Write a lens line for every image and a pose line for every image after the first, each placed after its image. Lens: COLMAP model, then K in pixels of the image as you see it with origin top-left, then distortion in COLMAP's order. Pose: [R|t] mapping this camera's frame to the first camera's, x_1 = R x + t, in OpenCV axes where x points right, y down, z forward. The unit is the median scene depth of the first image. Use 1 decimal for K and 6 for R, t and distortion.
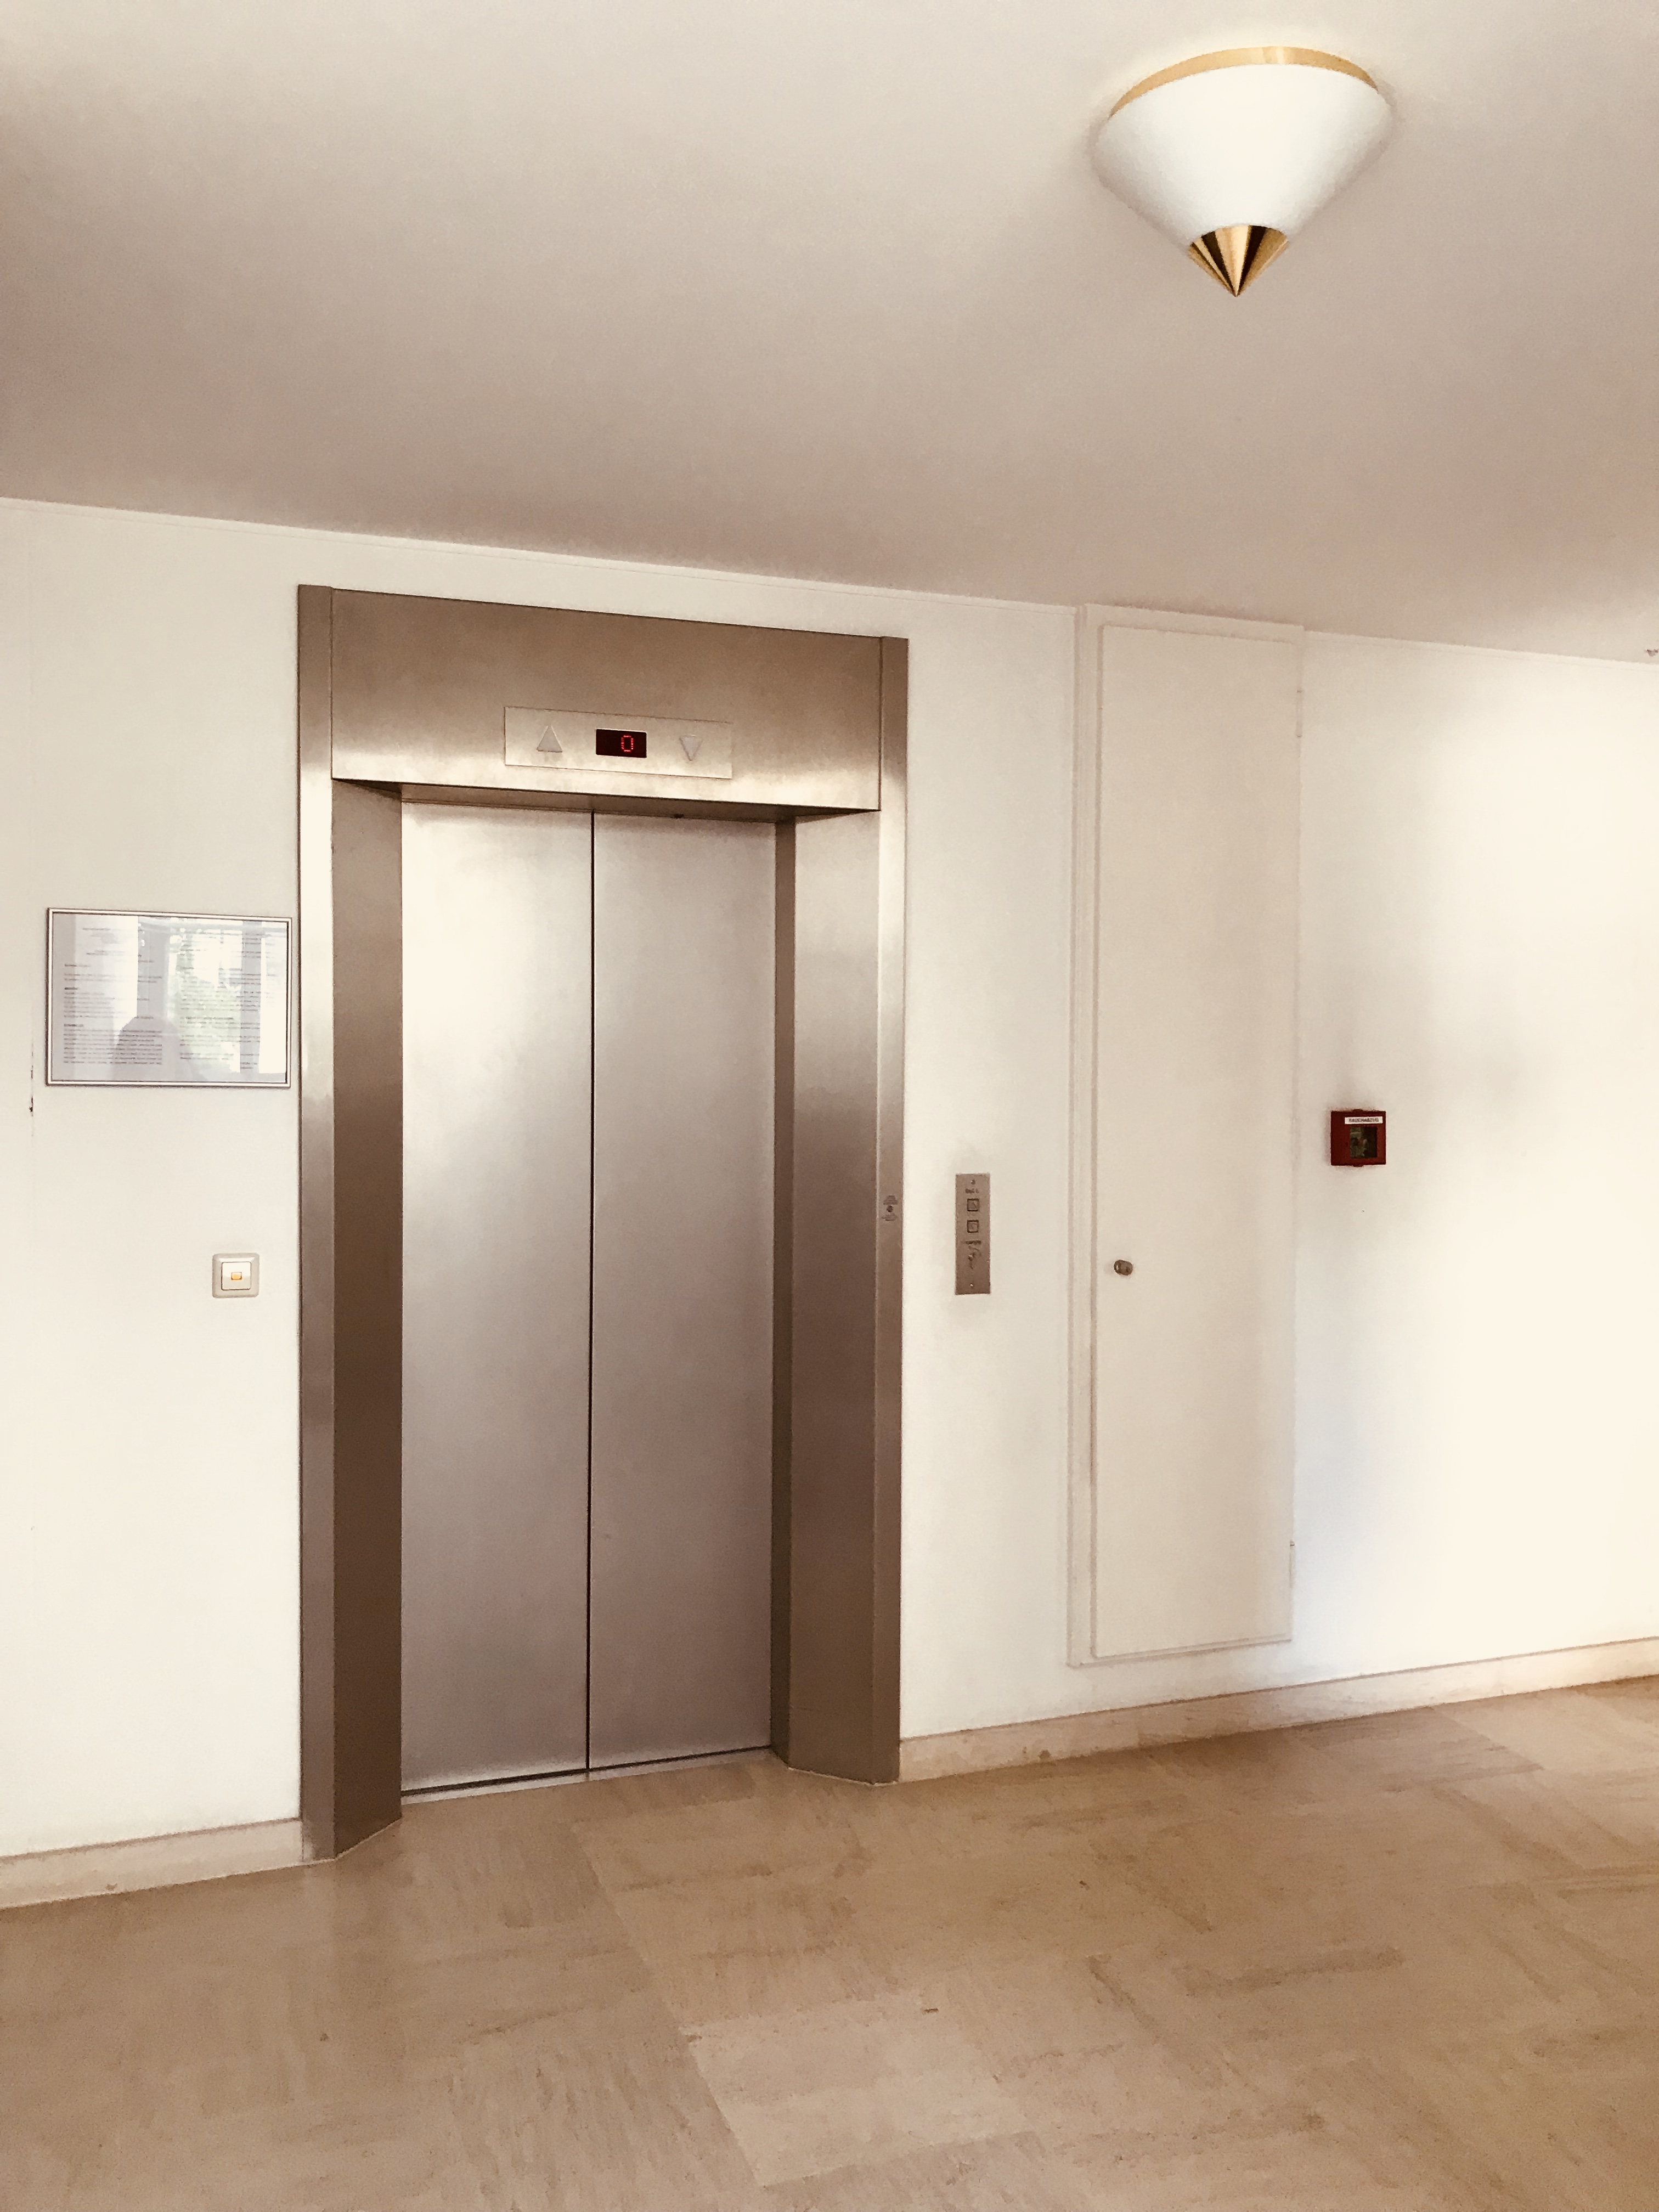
lens RADIAL K [[1809.9, 0, 828.0], [0, 1809.9, 1110.1], [0, 0, 1]] dist [0.037080, -0.059510]
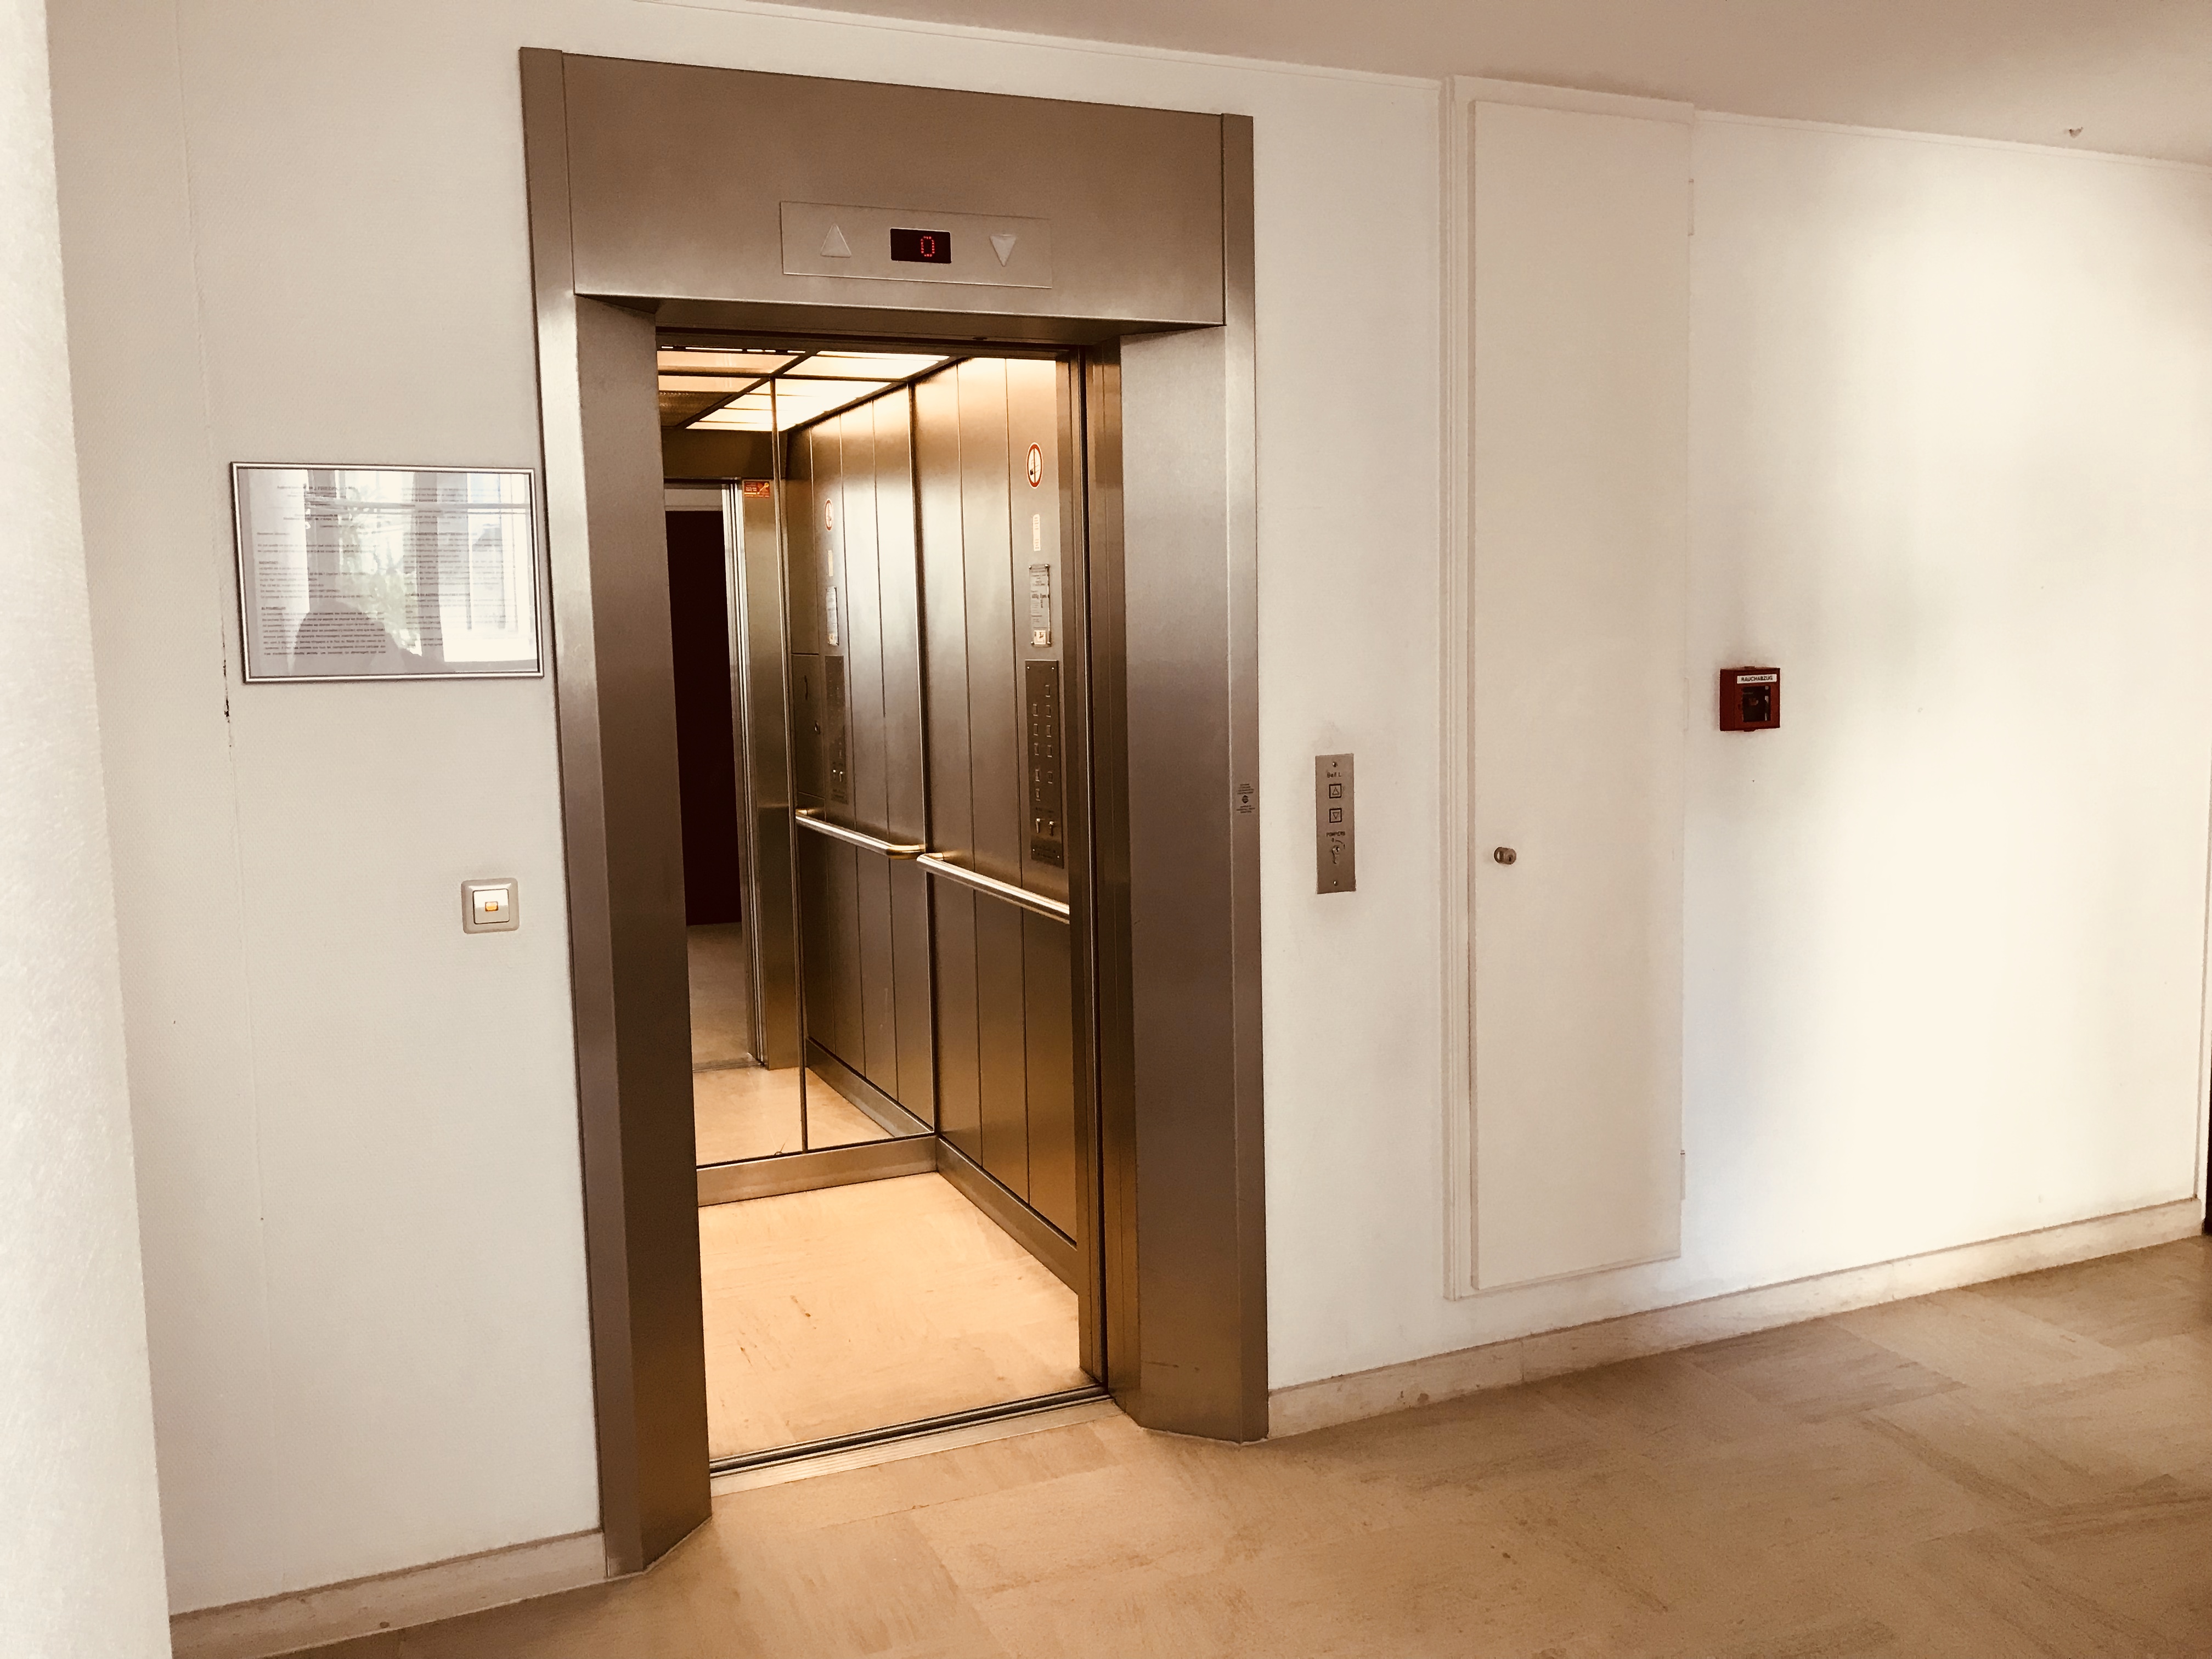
lens RADIAL K [[1809.9, 0, 1107.6], [0, 1809.9, 830.8], [0, 0, 1]] dist [0.037080, -0.059510]
pose [[0.997953, -0.033974, 0.054184, -0.077315], [0.029534, 0.996298, 0.080738, -0.001698], [-0.056727, -0.078972, 0.995262, 0.140100]]
